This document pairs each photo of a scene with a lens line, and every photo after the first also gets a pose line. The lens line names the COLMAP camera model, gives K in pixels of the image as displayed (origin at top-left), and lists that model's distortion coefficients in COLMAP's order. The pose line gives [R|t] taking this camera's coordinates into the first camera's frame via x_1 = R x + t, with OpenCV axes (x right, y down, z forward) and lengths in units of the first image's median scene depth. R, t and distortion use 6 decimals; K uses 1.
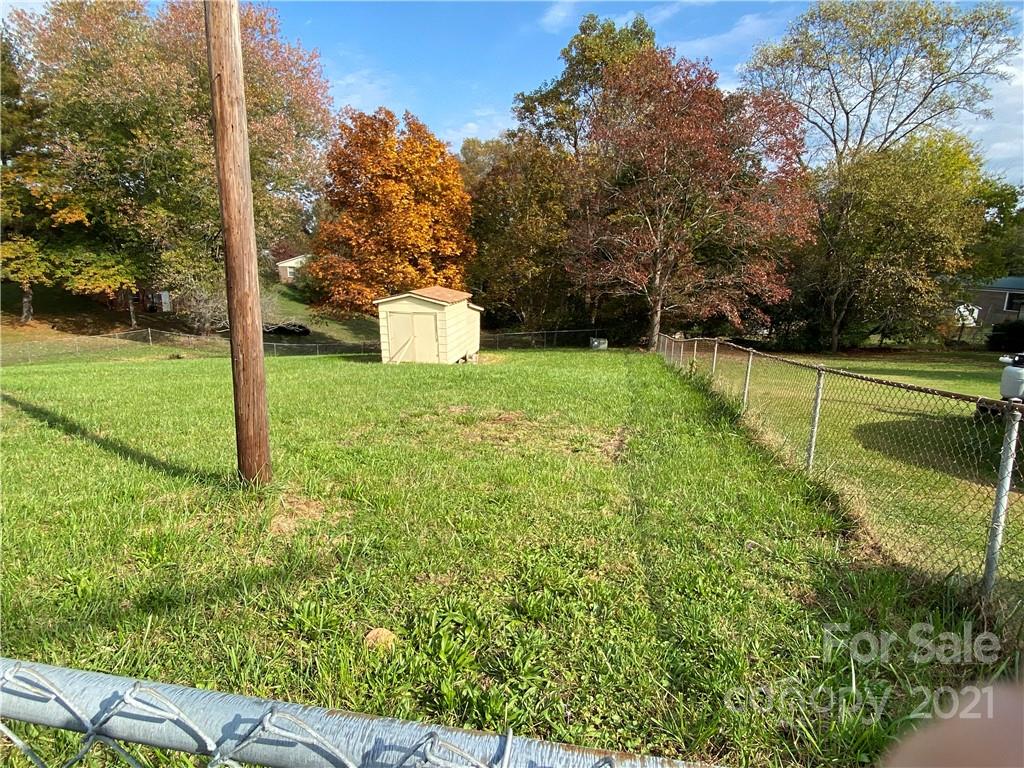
lens RADIAL K [[576.4, 0, 512.0], [0, 576.4, 384.0], [0, 0, 1]] dist [0.056981, -0.050538]
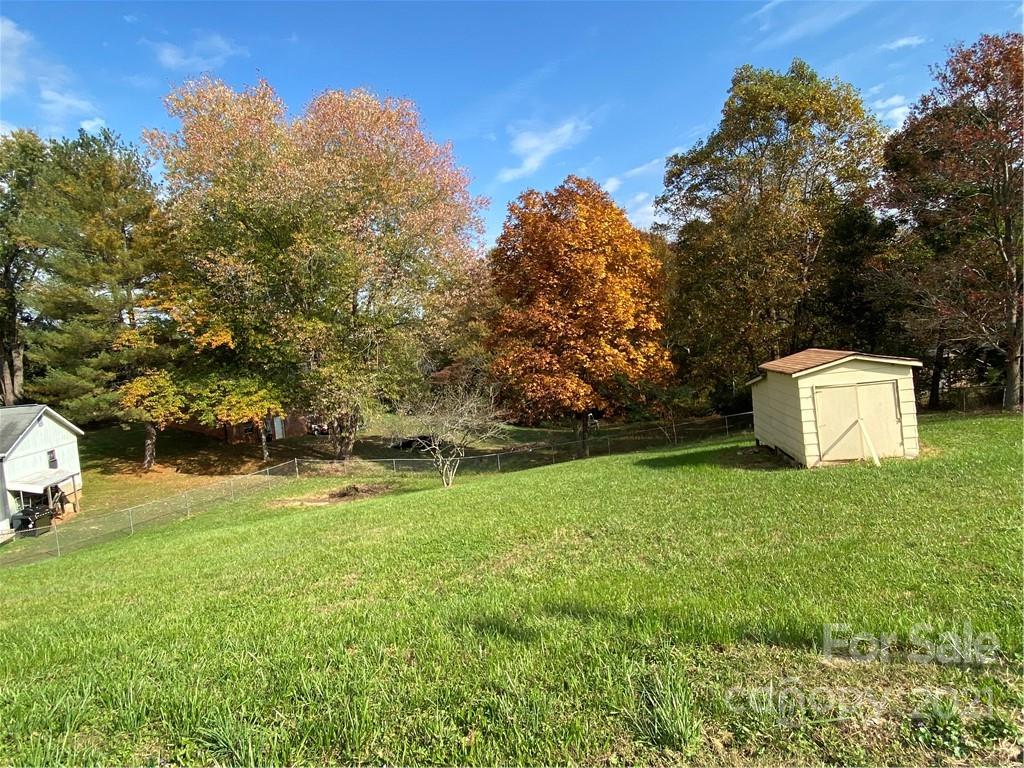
lens RADIAL K [[576.4, 0, 512.0], [0, 576.4, 384.0], [0, 0, 1]] dist [0.056981, -0.050538]
pose [[0.993044, -0.115591, -0.022402, -0.288508], [0.110452, 0.980452, -0.162835, -0.029576], [0.040786, 0.159228, 0.986399, 0.162771]]
